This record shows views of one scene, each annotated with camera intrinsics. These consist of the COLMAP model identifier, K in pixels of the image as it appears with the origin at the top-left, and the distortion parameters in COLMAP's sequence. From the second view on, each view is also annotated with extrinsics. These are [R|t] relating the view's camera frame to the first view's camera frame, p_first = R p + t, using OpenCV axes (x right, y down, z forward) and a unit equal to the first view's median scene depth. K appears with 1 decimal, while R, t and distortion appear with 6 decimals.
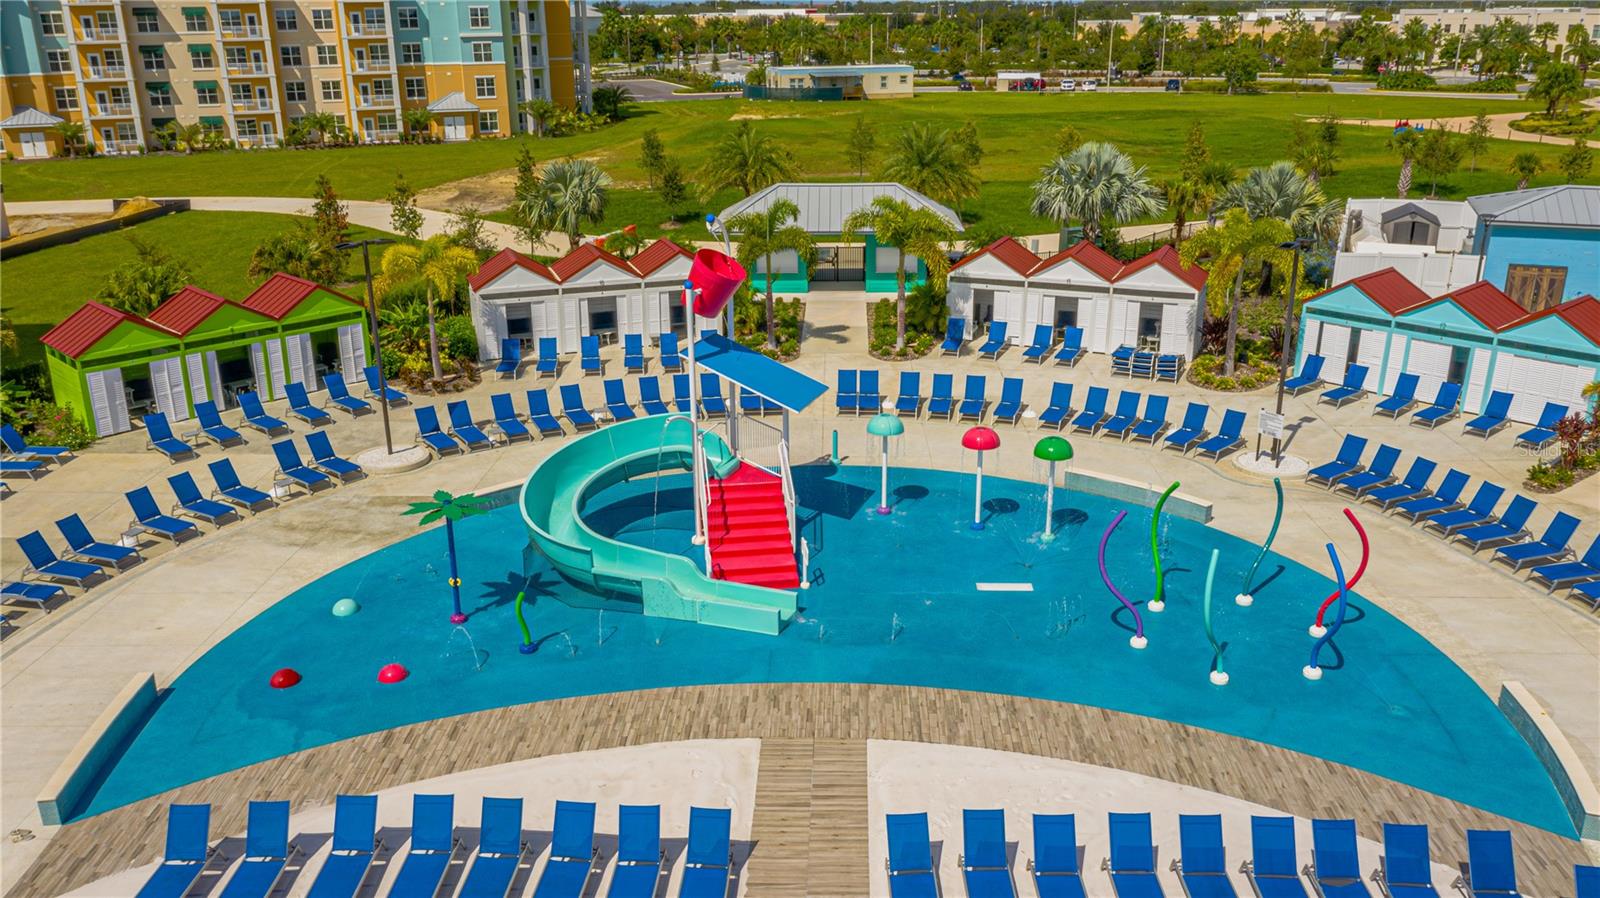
lens RADIAL K [[1257.8, 0, 800.0], [0, 1257.8, 449.0], [0, 0, 1]] dist [-0.020548, 0.003479]
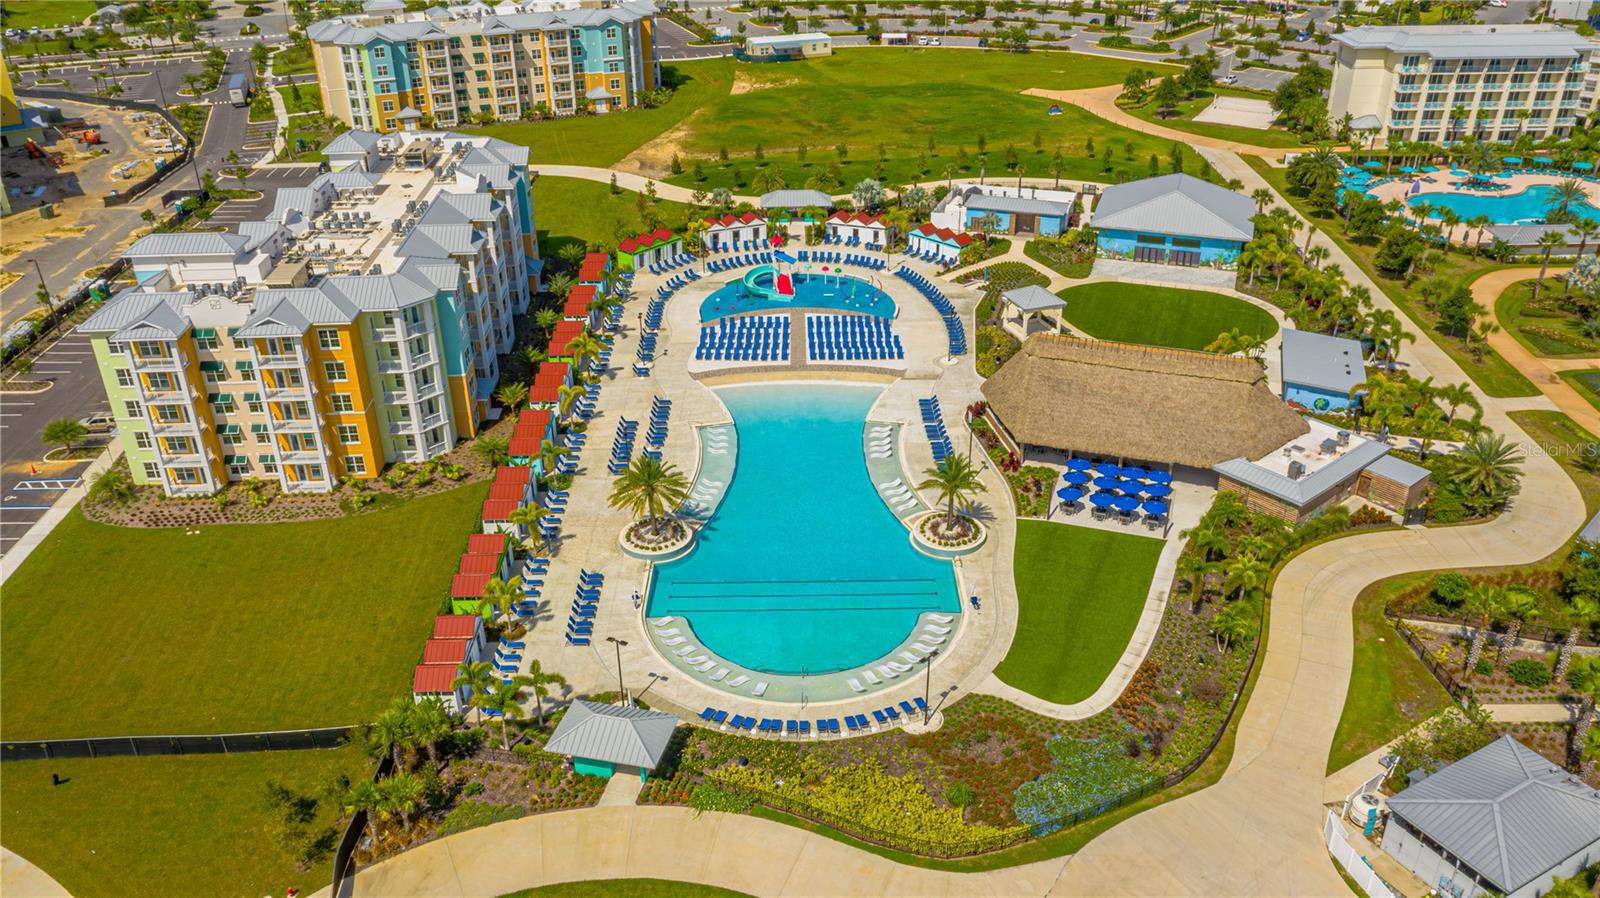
lens RADIAL K [[1257.8, 0, 800.0], [0, 1257.8, 449.0], [0, 0, 1]] dist [-0.020548, 0.003479]
pose [[0.998890, -0.023568, 0.040779, -0.137106], [0.016845, 0.987296, 0.157996, -0.065055], [-0.043985, -0.157133, 0.986597, -2.966643]]
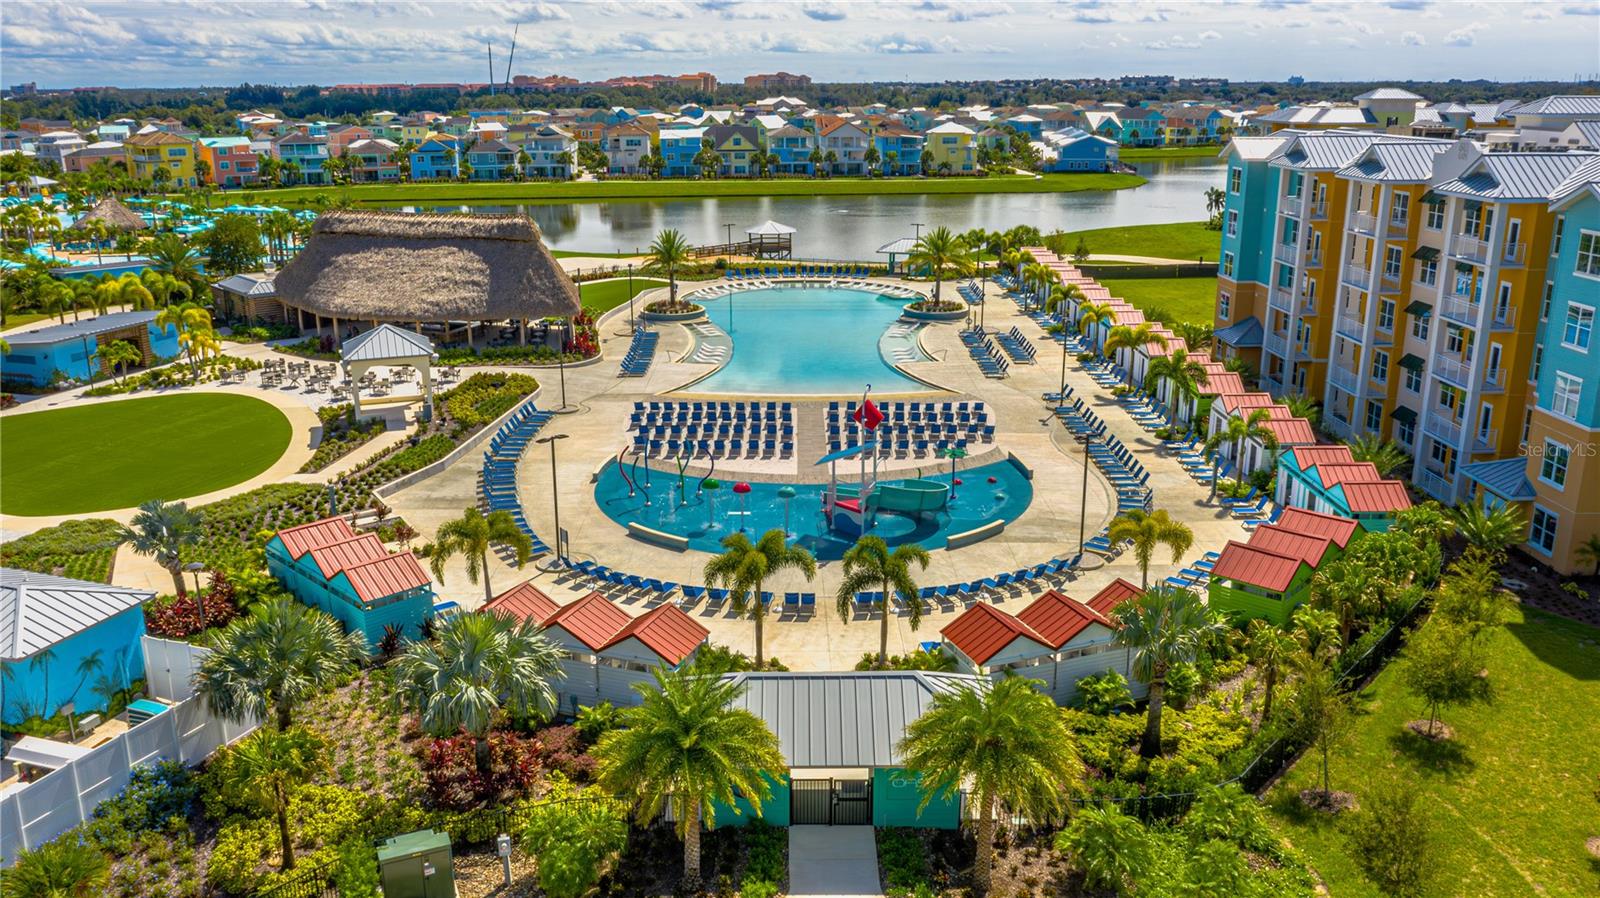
lens RADIAL K [[1257.8, 0, 800.0], [0, 1257.8, 449.0], [0, 0, 1]] dist [-0.020548, 0.003479]
pose [[-0.998940, 0.028640, -0.036028, 0.078499], [0.002569, 0.816288, 0.577640, -0.836132], [0.045953, 0.576935, -0.815496, 1.762524]]
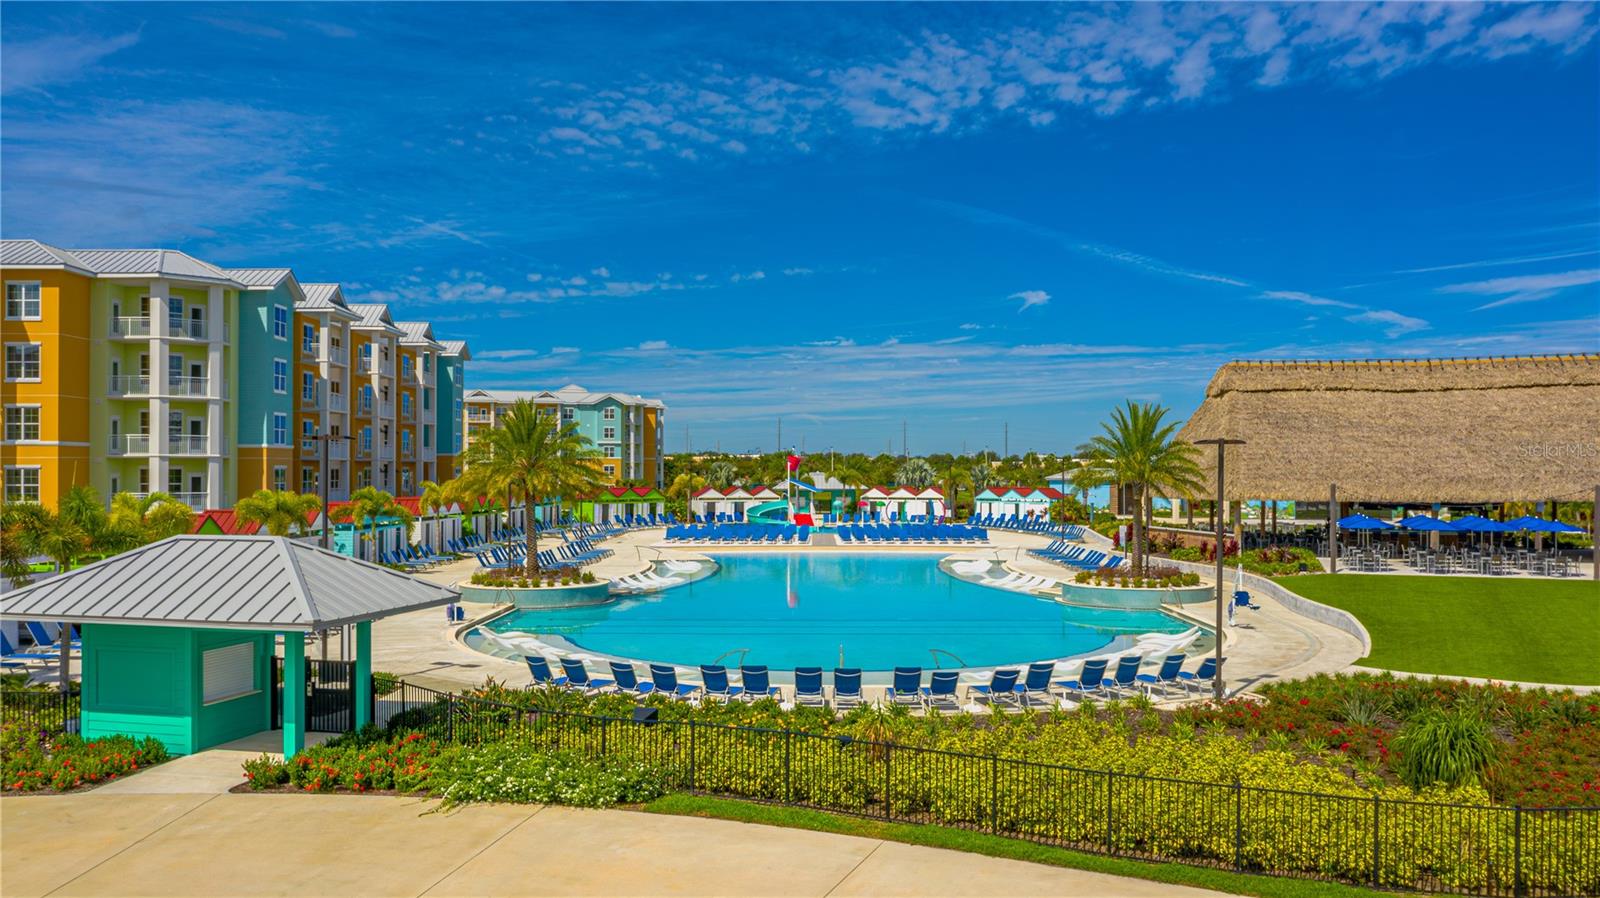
lens RADIAL K [[1257.8, 0, 800.0], [0, 1257.8, 449.0], [0, 0, 1]] dist [-0.020548, 0.003479]
pose [[0.999511, 0.009764, 0.029698, -0.108010], [0.001111, 0.938284, -0.345864, 0.765144], [-0.031242, 0.345728, 0.937814, -1.745821]]
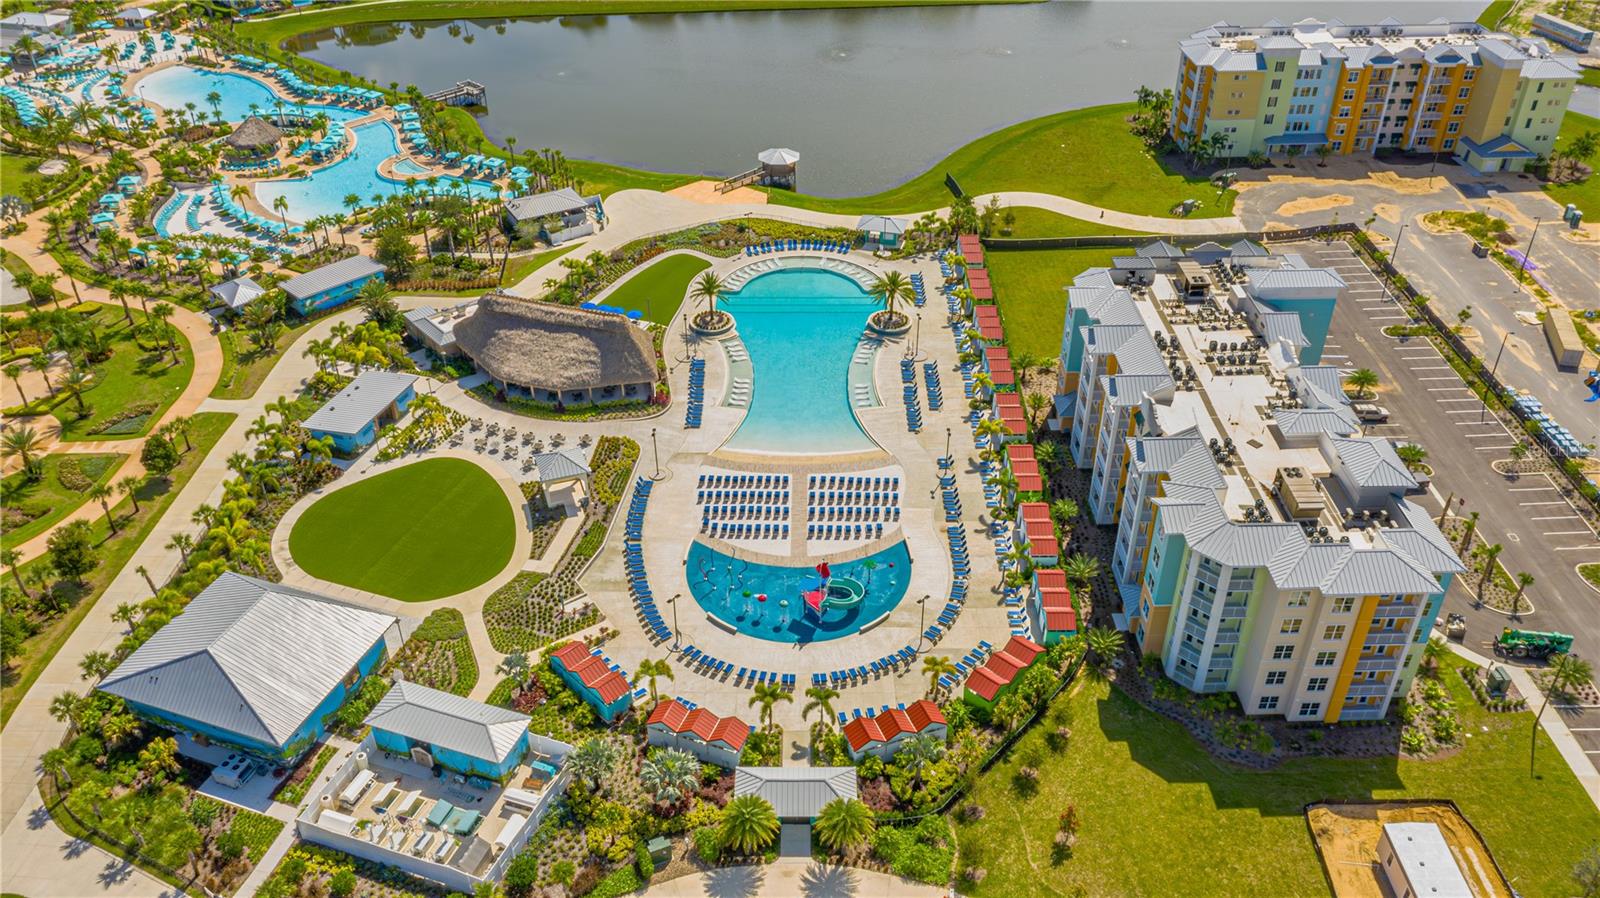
lens RADIAL K [[1257.8, 0, 800.0], [0, 1257.8, 449.0], [0, 0, 1]] dist [-0.020548, 0.003479]
pose [[-0.999366, 0.031835, -0.015927, 0.042475], [0.005839, 0.587956, 0.808872, -2.505750], [0.035115, 0.808267, -0.587769, 2.056989]]
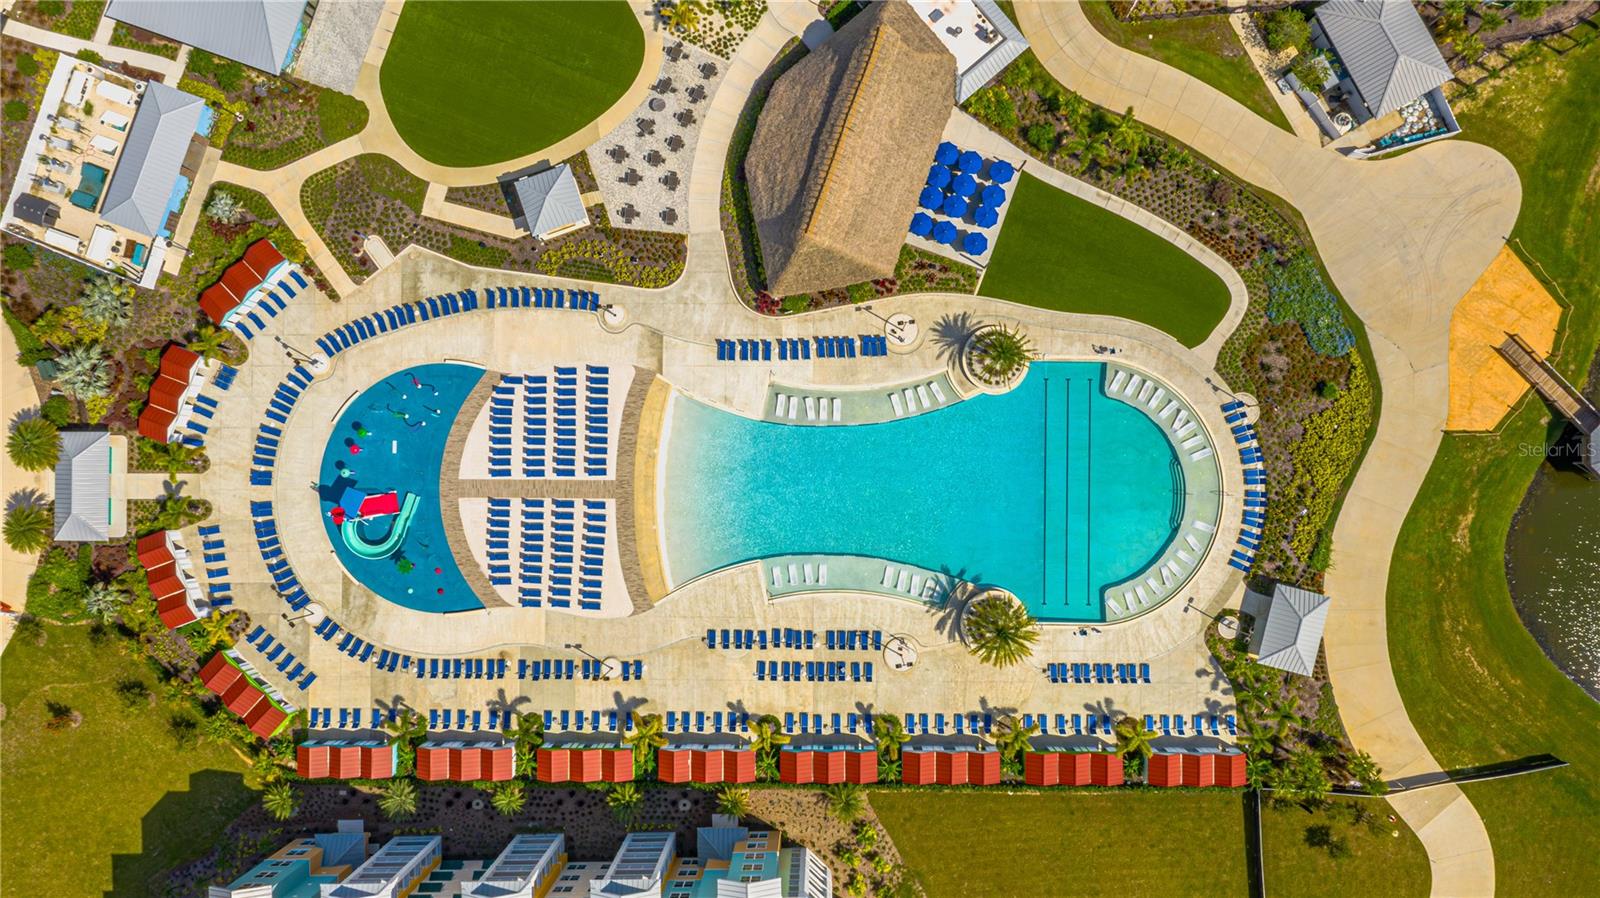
lens RADIAL K [[1257.8, 0, 800.0], [0, 1257.8, 449.0], [0, 0, 1]] dist [-0.020548, 0.003479]
pose [[-0.032328, -0.999221, 0.022617, 0.004535], [0.346905, 0.010004, 0.937847, -2.174688], [-0.937343, 0.038165, 0.346311, -1.154006]]
